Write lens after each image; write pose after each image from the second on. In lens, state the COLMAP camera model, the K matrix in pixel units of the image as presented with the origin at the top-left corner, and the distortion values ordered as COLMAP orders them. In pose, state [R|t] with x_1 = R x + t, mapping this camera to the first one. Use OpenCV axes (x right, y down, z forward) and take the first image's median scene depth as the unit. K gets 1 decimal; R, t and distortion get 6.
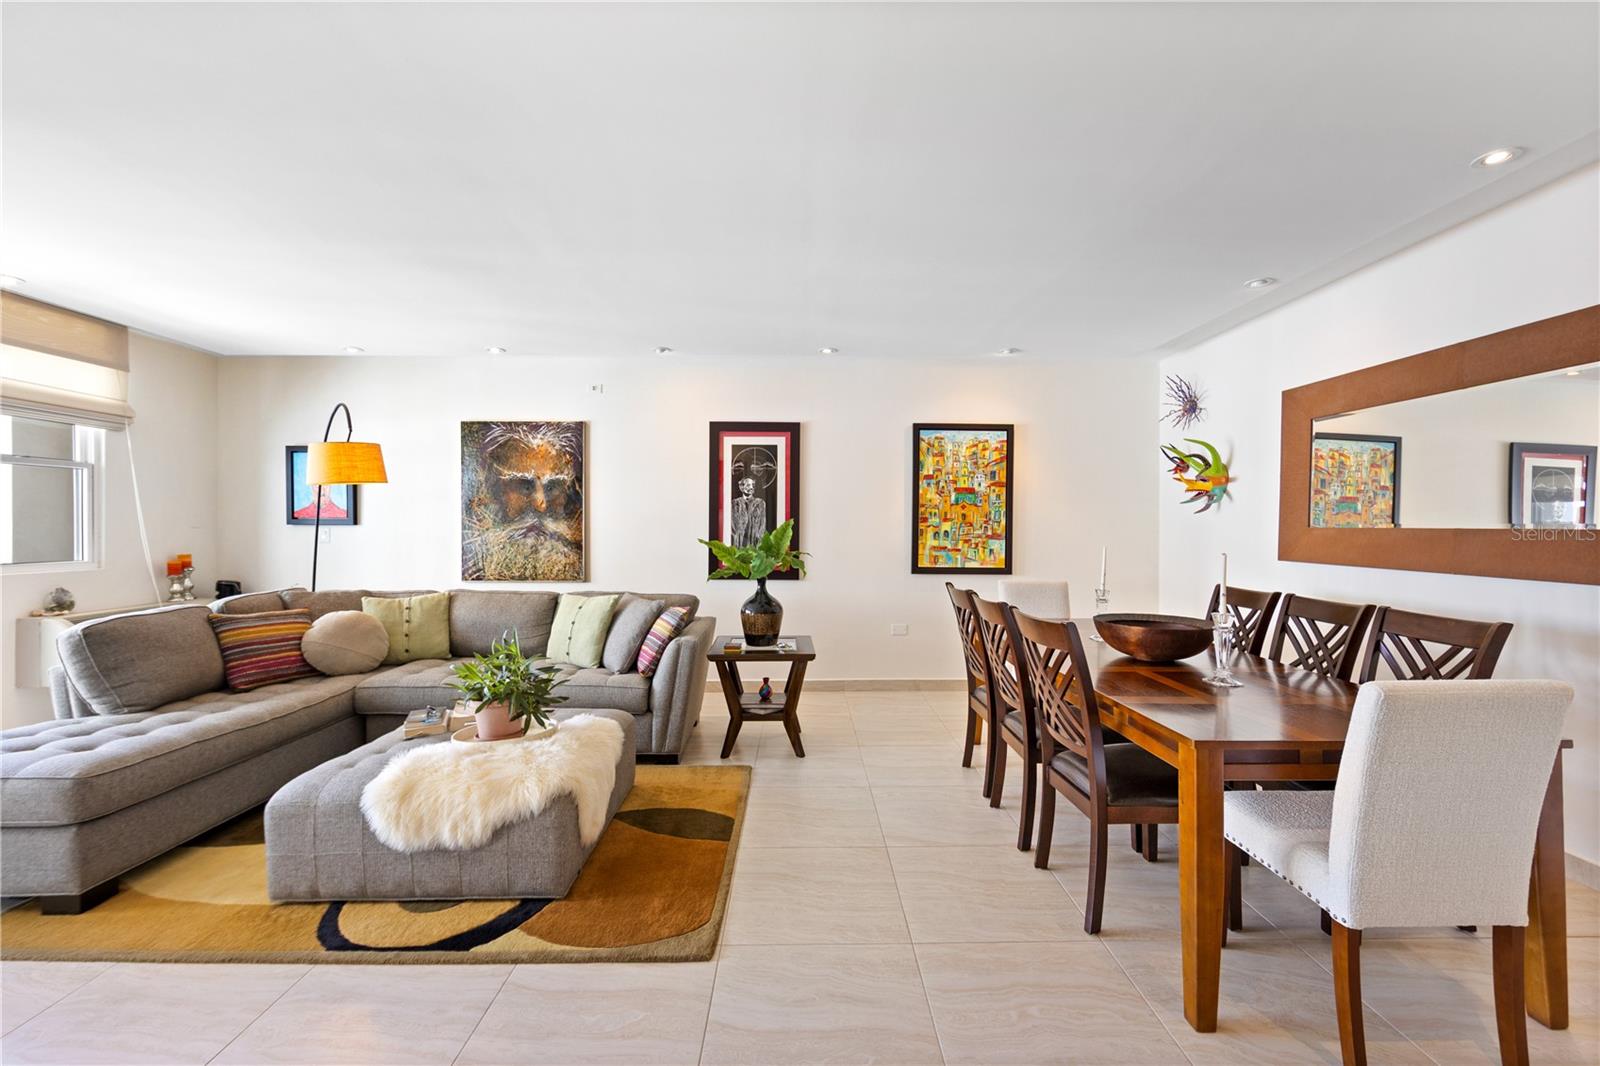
lens RADIAL K [[637.5, 0, 806.5], [0, 637.5, 531.4], [0, 0, 1]] dist [-0.000204, -0.000029]
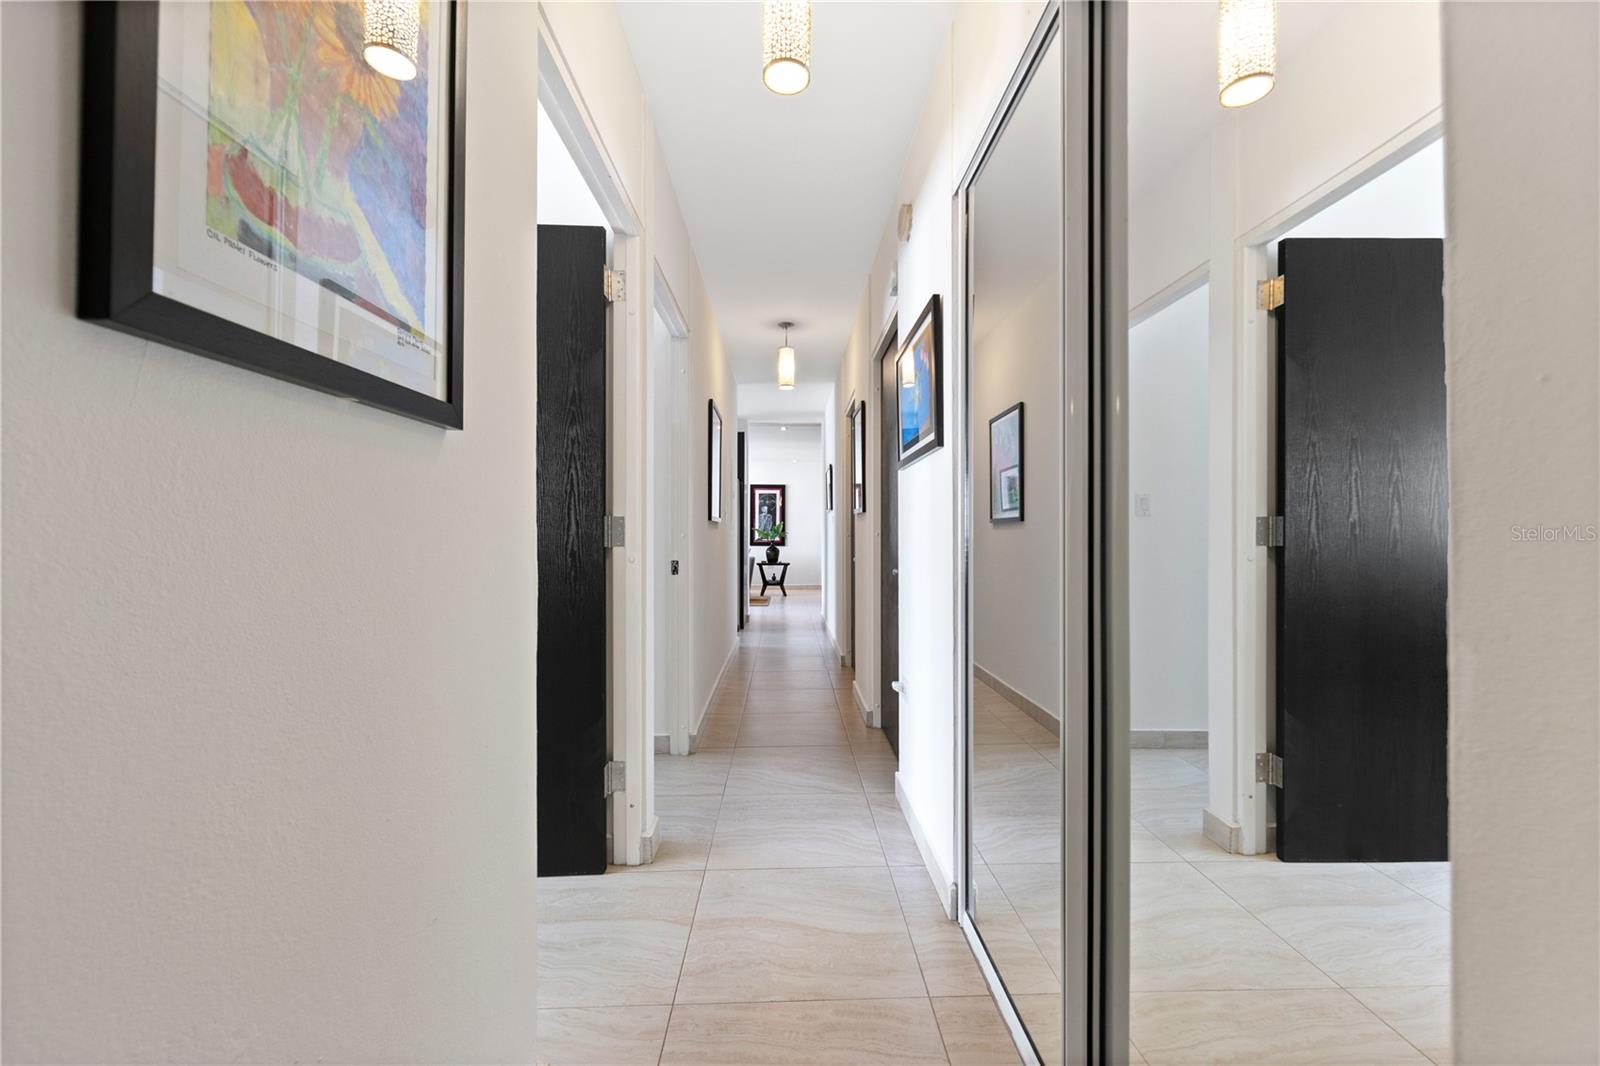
lens RADIAL K [[637.5, 0, 806.5], [0, 637.5, 531.4], [0, 0, 1]] dist [-0.000204, -0.000029]
pose [[0.999801, -0.003066, 0.019732, 0.026083], [0.003509, 0.999741, -0.022464, 0.079749], [-0.019658, 0.022529, 0.999553, -1.654782]]
